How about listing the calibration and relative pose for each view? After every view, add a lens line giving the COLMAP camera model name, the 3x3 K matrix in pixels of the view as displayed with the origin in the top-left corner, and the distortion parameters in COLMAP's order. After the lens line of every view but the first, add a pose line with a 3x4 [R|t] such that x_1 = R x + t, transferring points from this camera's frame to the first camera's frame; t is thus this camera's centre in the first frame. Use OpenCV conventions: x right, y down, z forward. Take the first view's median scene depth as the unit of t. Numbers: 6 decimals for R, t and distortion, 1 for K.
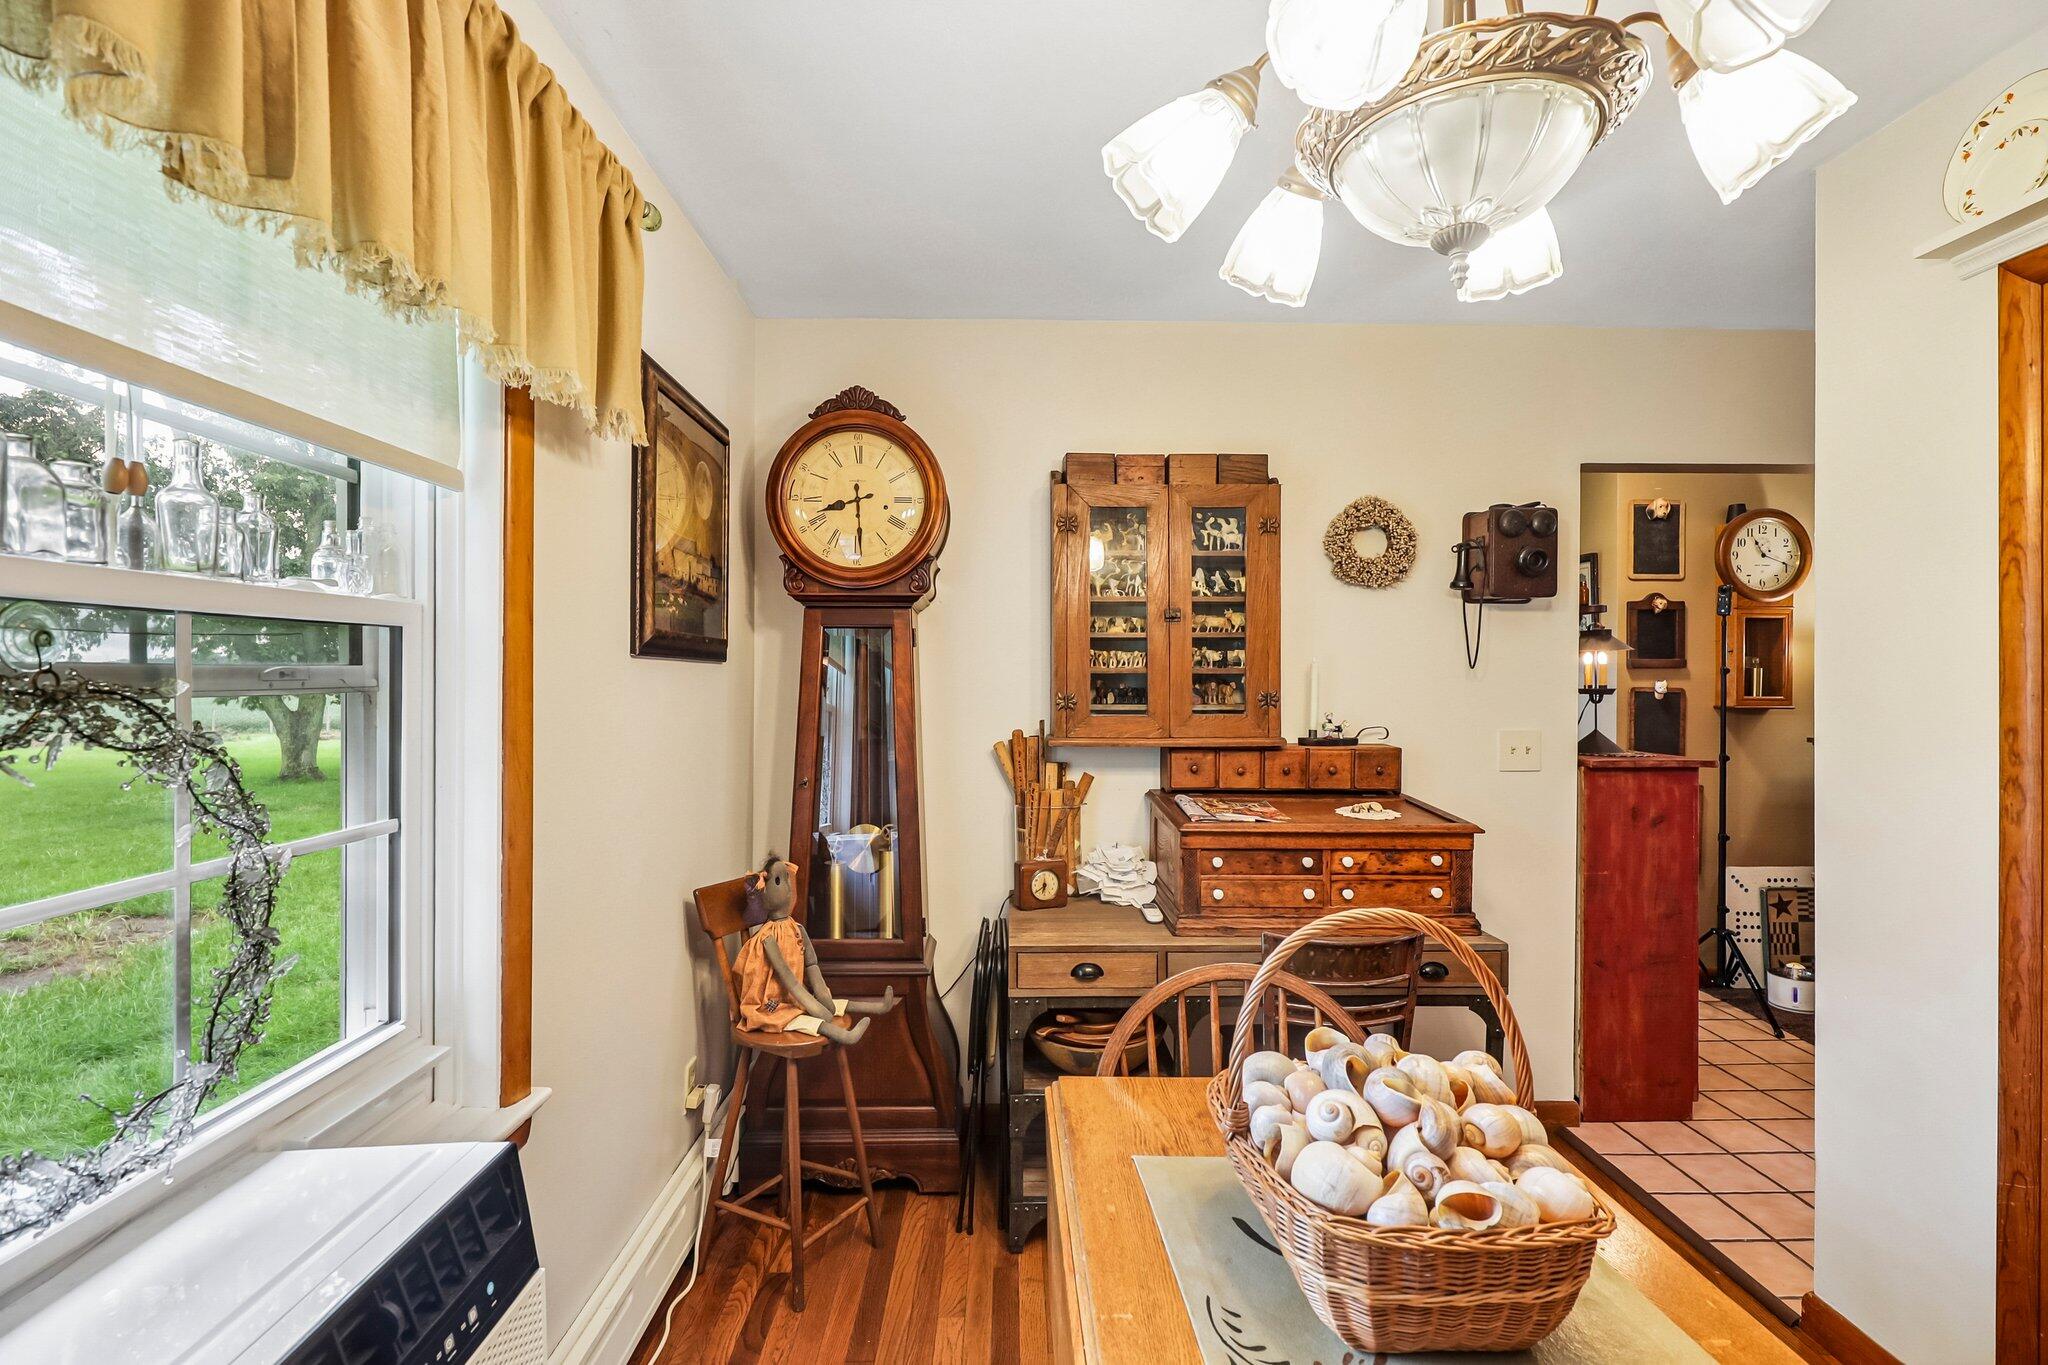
lens RADIAL K [[953.1, 0, 1025.2], [0, 953.1, 683.2], [0, 0, 1]] dist [0.002215, -0.000204]
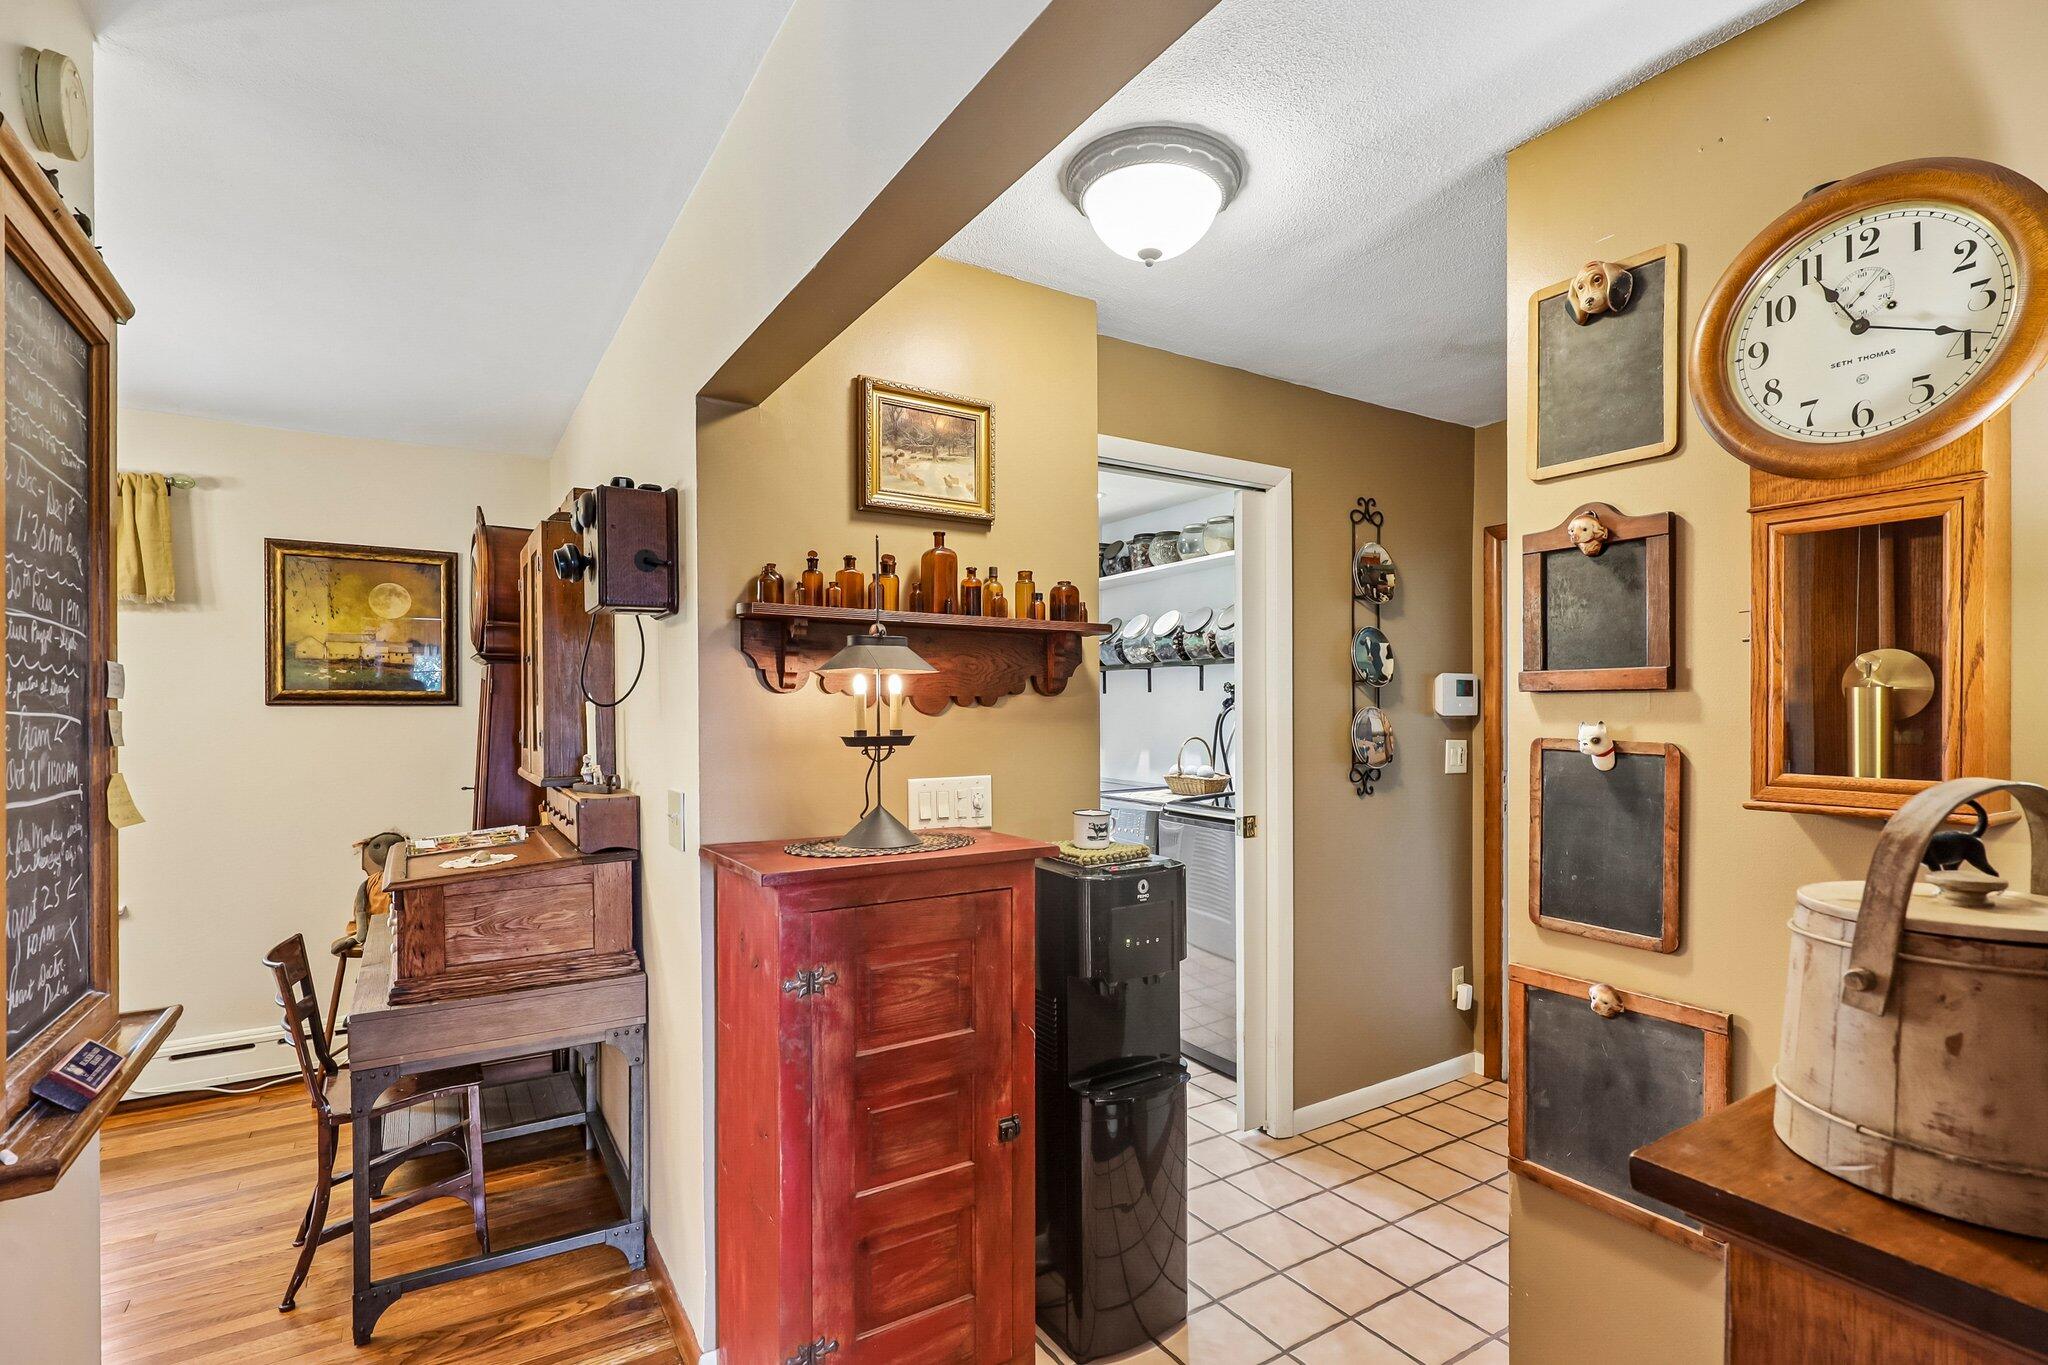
lens RADIAL K [[953.1, 0, 1014.0], [0, 953.1, 711.9], [0, 0, 1]] dist [0.002215, -0.000204]
pose [[0.507171, 0.005221, -0.861829, 0.902057], [-0.000336, 0.999983, 0.005861, -0.009764], [0.861845, -0.002683, 0.507164, 0.602468]]
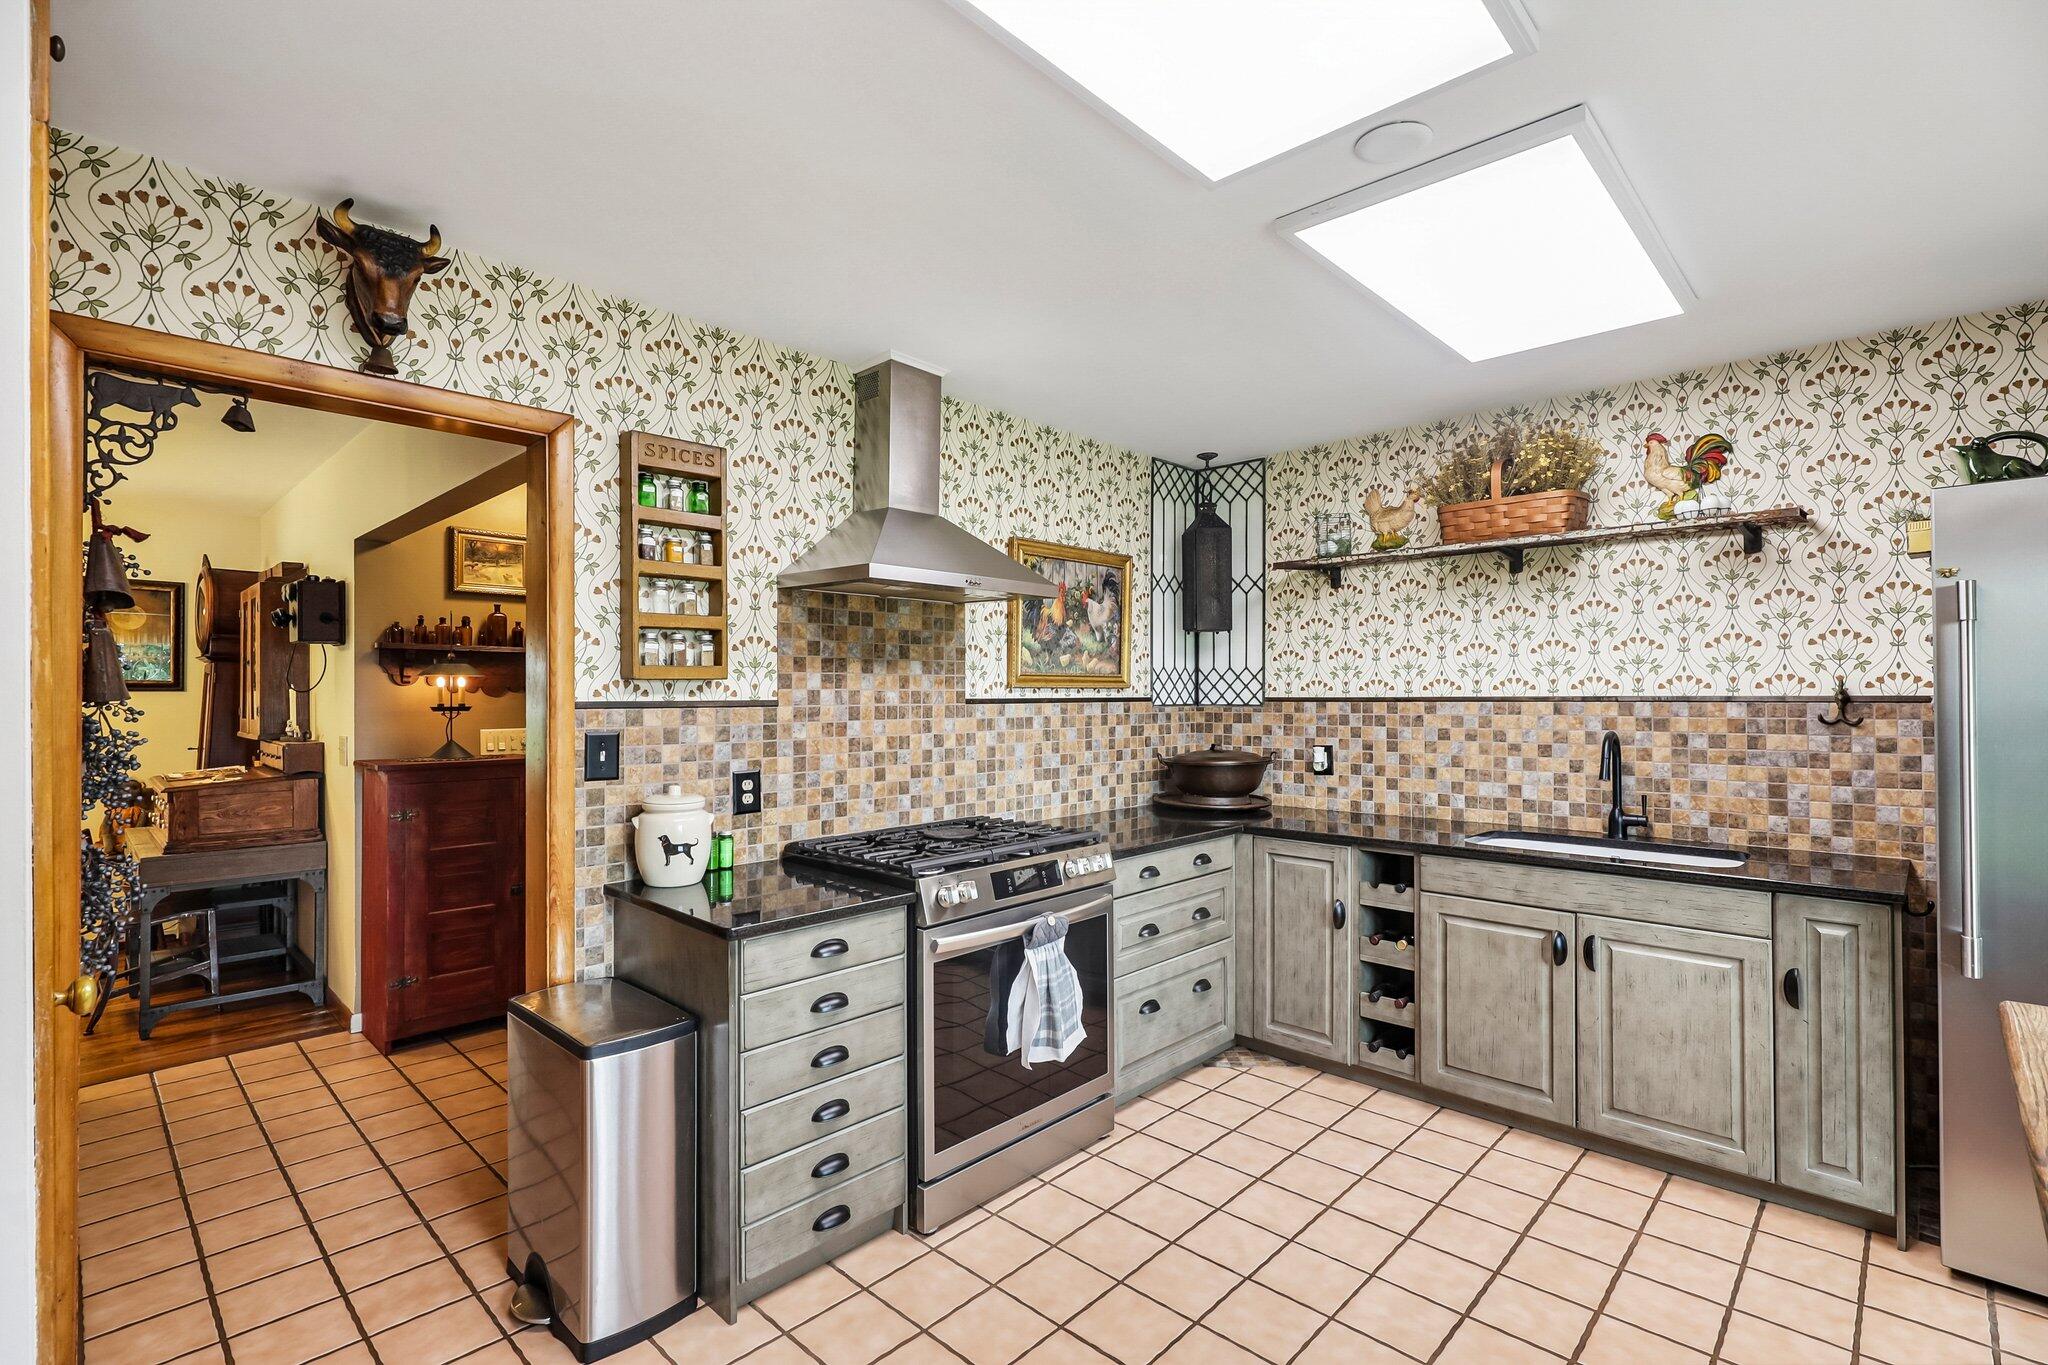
lens RADIAL K [[953.1, 0, 1026.6], [0, 953.1, 688.0], [0, 0, 1]] dist [0.002215, -0.000204]
pose [[0.696693, -0.001181, -0.717368, 1.576441], [-0.004183, 0.999975, -0.005708, -0.011180], [0.717357, 0.006977, 0.696671, 0.523964]]
